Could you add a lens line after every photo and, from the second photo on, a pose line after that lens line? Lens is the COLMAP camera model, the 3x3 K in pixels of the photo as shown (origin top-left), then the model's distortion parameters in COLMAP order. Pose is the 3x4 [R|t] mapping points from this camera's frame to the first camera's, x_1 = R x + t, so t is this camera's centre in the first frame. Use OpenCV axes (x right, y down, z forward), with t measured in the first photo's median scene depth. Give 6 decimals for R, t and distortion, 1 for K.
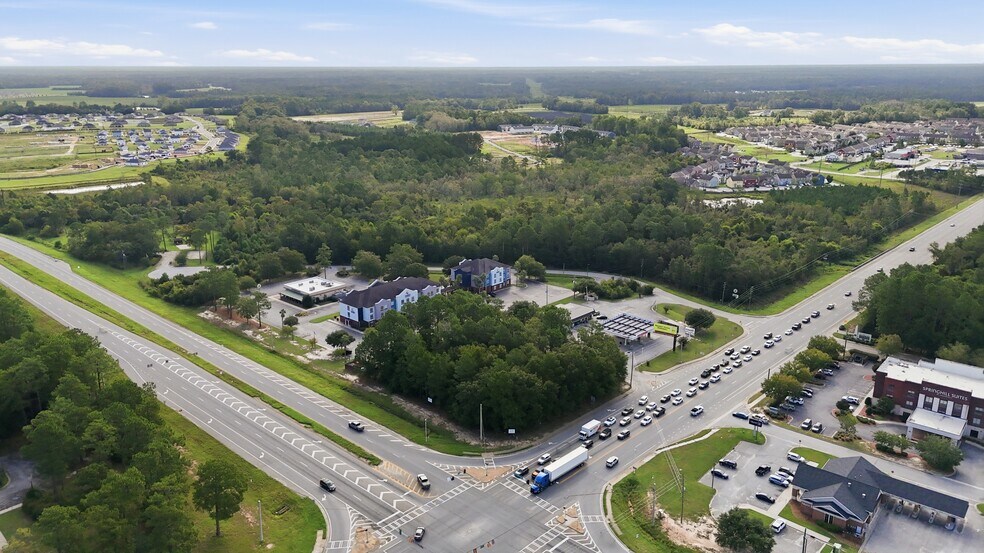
lens RADIAL K [[720.8, 0, 489.0], [0, 720.8, 278.4], [0, 0, 1]] dist [0.070901, -0.064846]
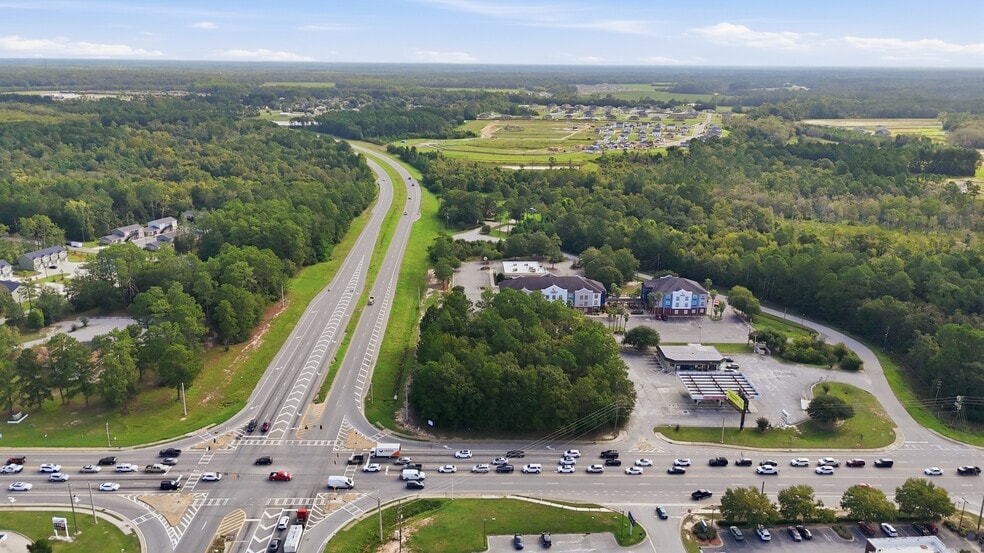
lens RADIAL K [[720.8, 0, 489.8], [0, 720.8, 275.9], [0, 0, 1]] dist [0.070901, -0.064846]
pose [[0.704461, 0.209640, -0.678075, 0.523163], [-0.210838, 0.974066, 0.082110, -0.064995], [0.677703, 0.085121, 0.730392, 0.208587]]
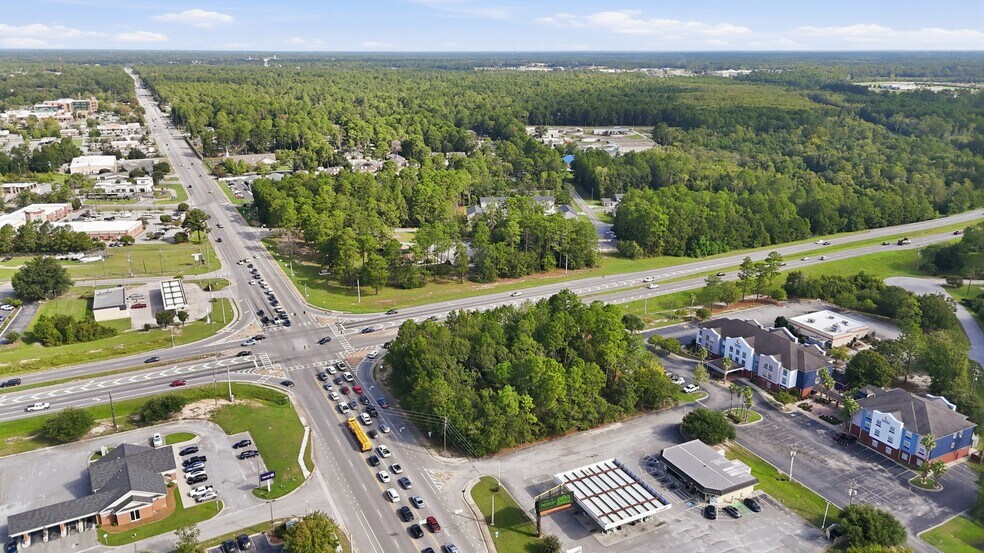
lens RADIAL K [[720.8, 0, 490.6], [0, 720.8, 280.0], [0, 0, 1]] dist [0.070901, -0.064846]
pose [[-0.340608, 0.288001, -0.895009, 0.685413], [-0.265947, 0.883541, 0.385521, -0.281164], [0.901808, 0.369337, -0.224348, 0.947754]]
